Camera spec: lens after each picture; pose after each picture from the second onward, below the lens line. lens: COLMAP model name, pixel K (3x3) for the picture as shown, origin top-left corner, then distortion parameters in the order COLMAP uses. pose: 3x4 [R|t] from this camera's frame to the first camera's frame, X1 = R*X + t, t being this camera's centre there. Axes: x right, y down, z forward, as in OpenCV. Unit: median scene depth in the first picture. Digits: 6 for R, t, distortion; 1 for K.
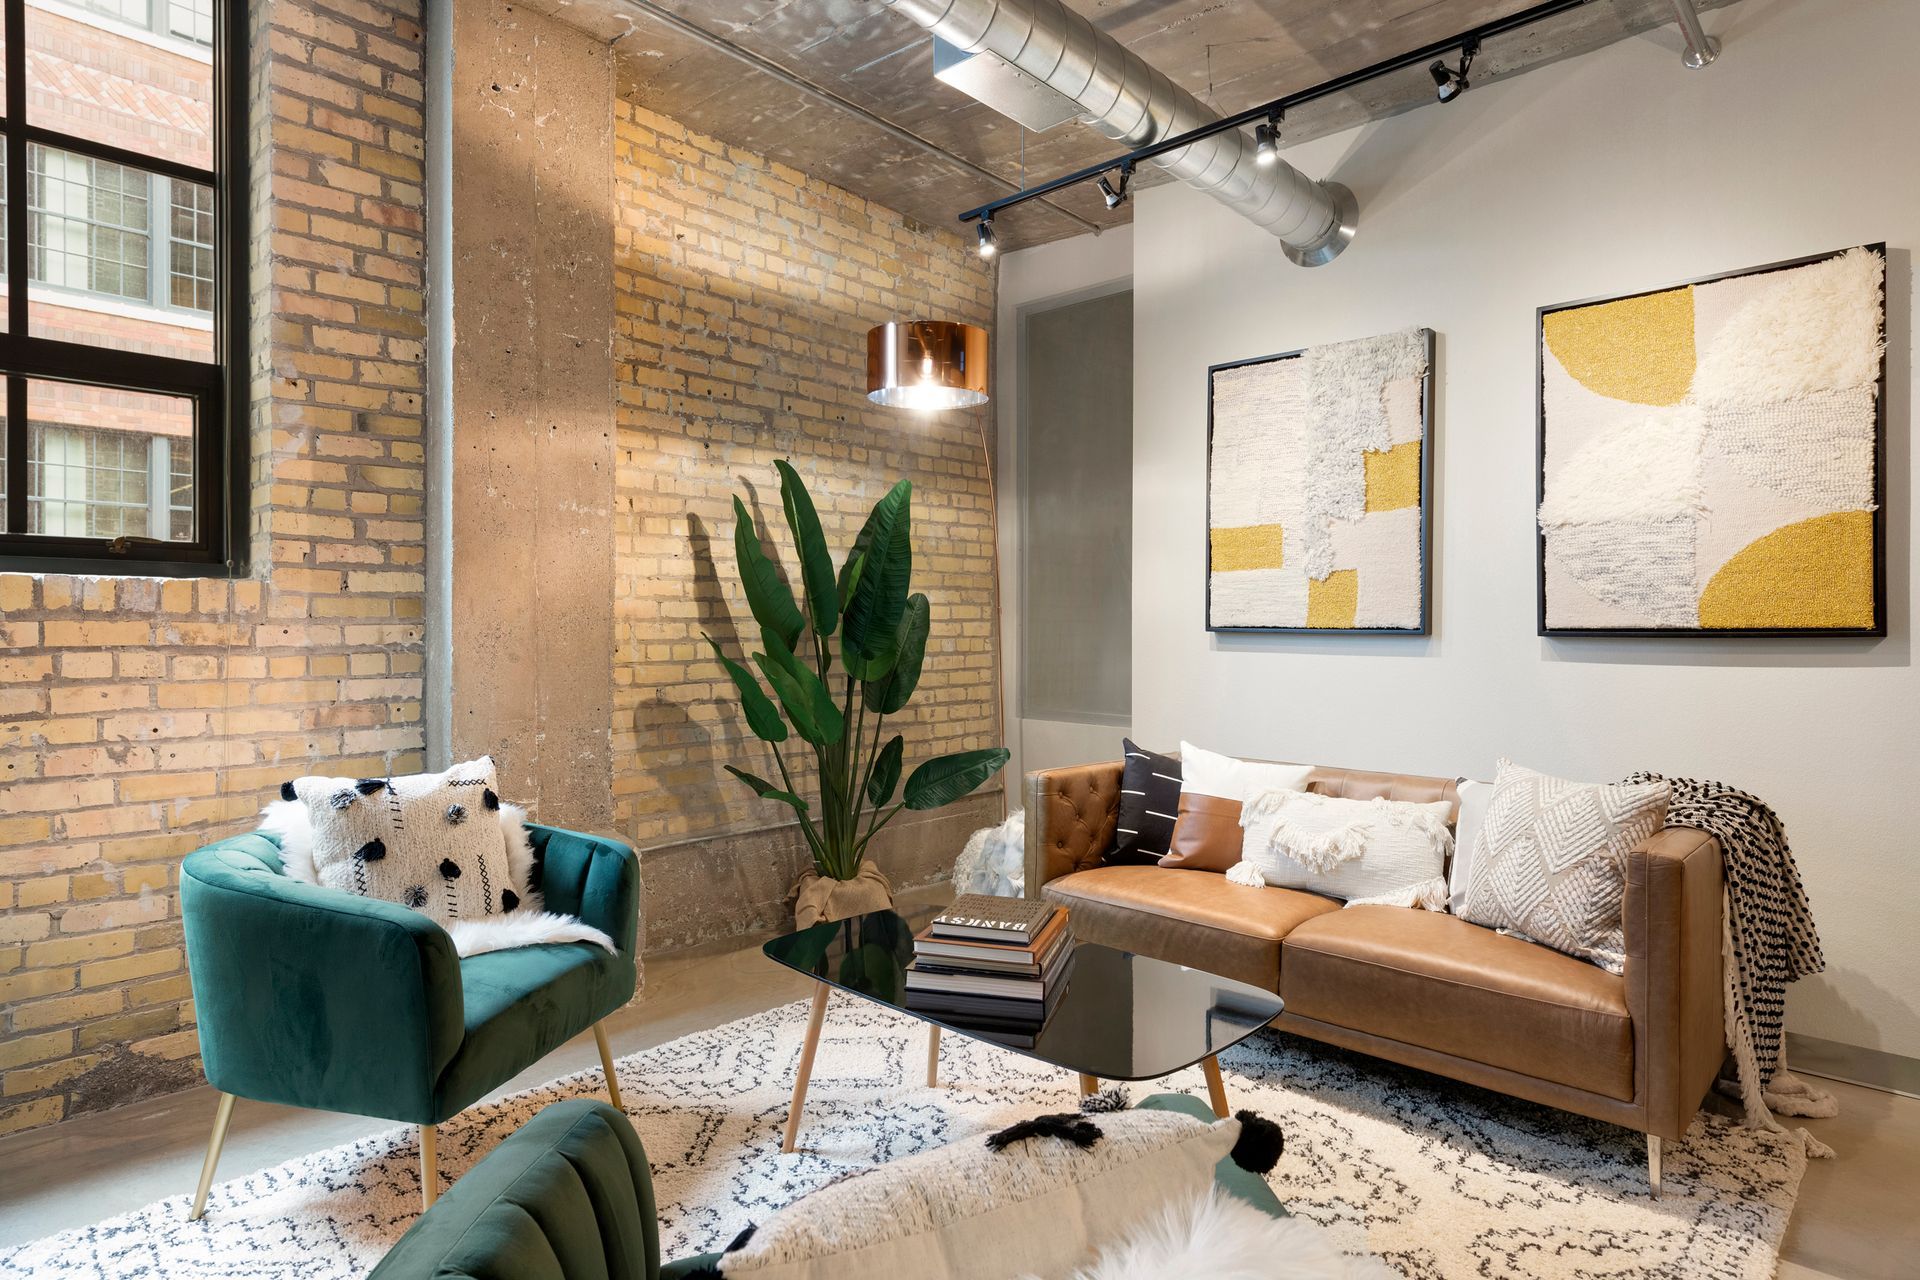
lens RADIAL K [[1059.6, 0, 960.9], [0, 1059.6, 633.0], [0, 0, 1]] dist [0.017179, -0.000277]
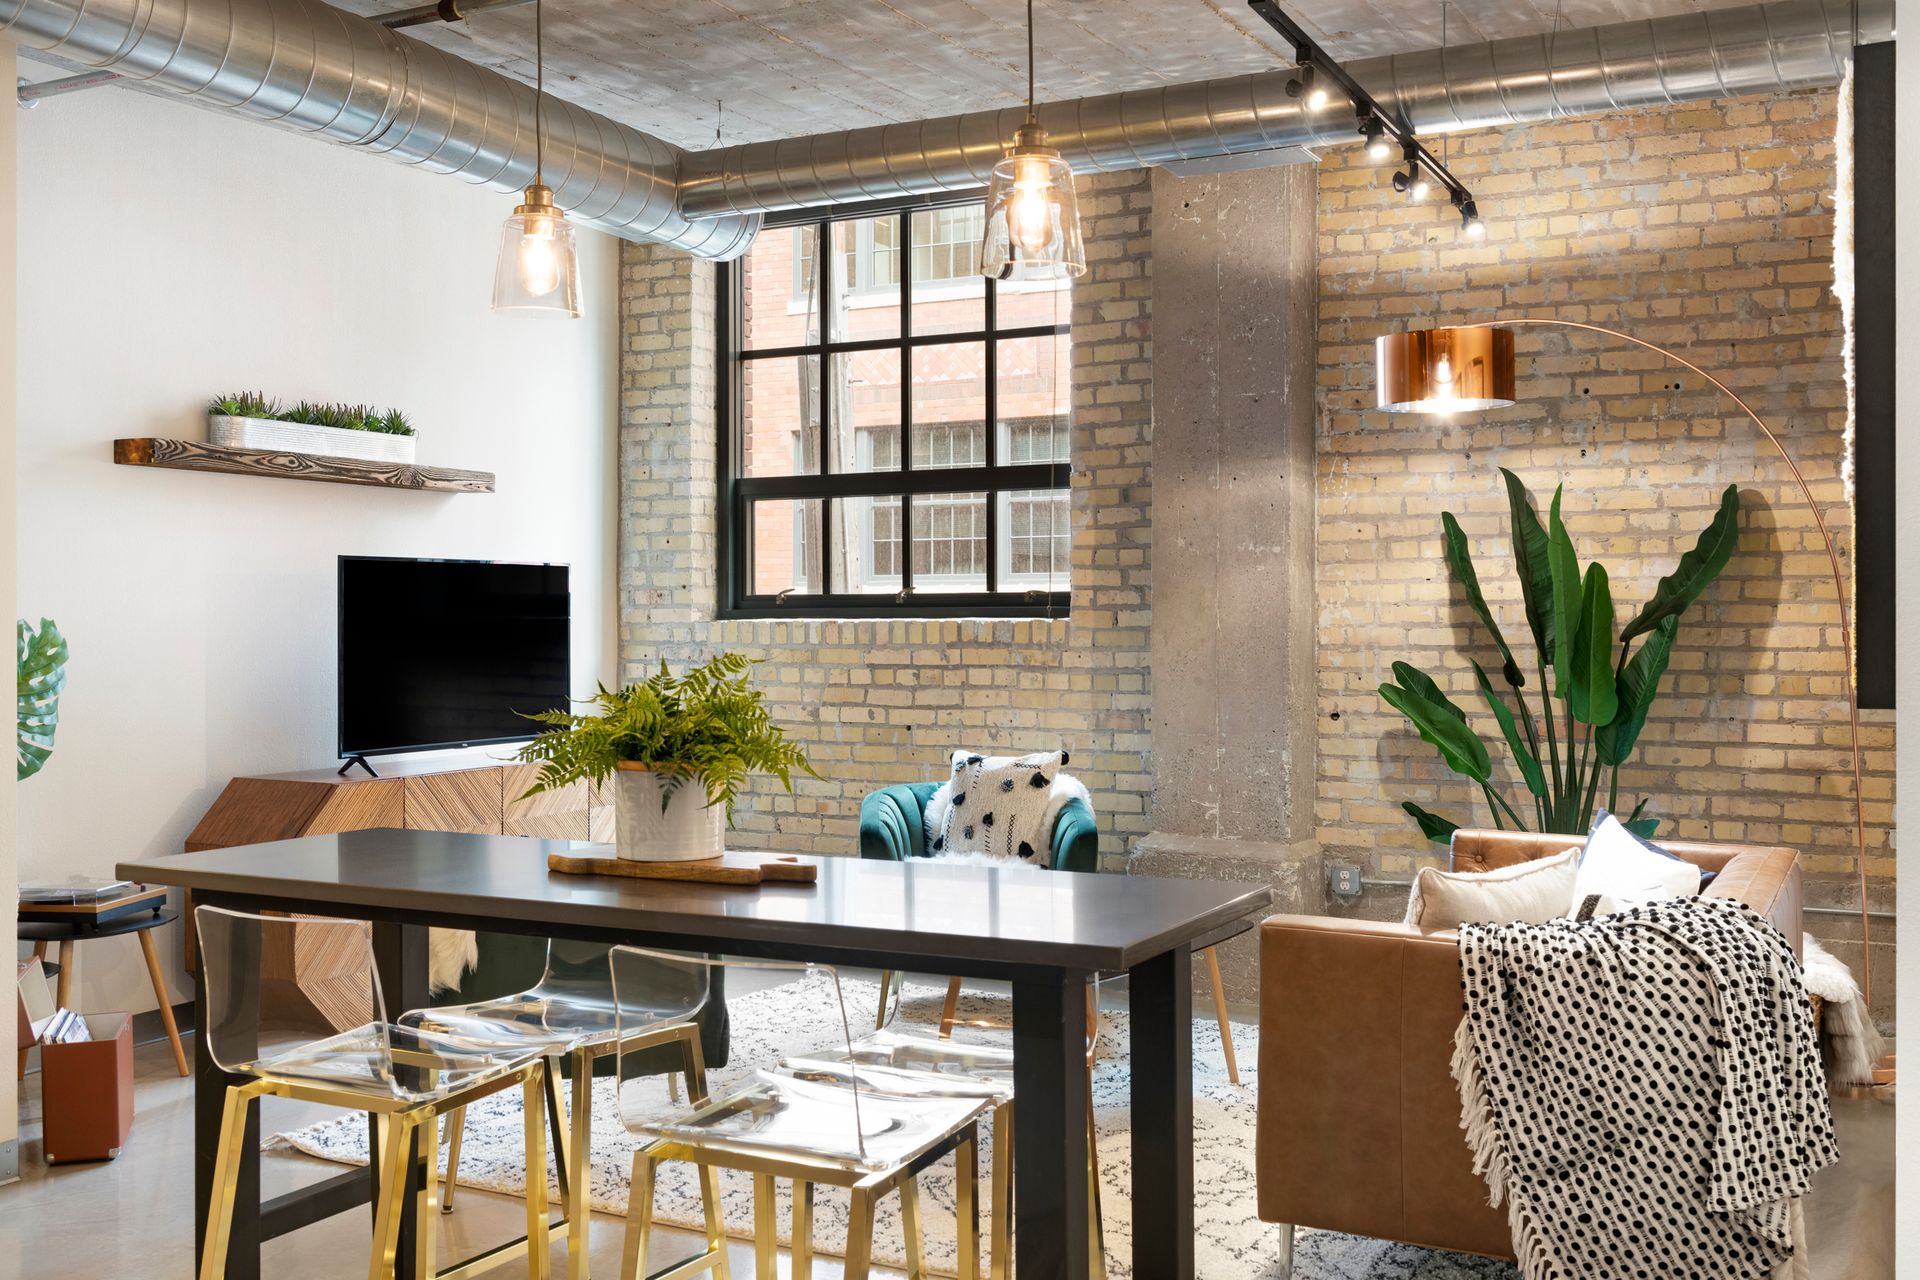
lens RADIAL K [[1865.0, 0, 962.1], [0, 1865.0, 637.0], [0, 0, 1]] dist [0.056822, 0.000000]
pose [[0.275165, 0.004630, -0.961386, 1.195558], [-0.005679, 0.999979, 0.003191, -0.024417], [0.961380, 0.004582, 0.275185, 0.143067]]
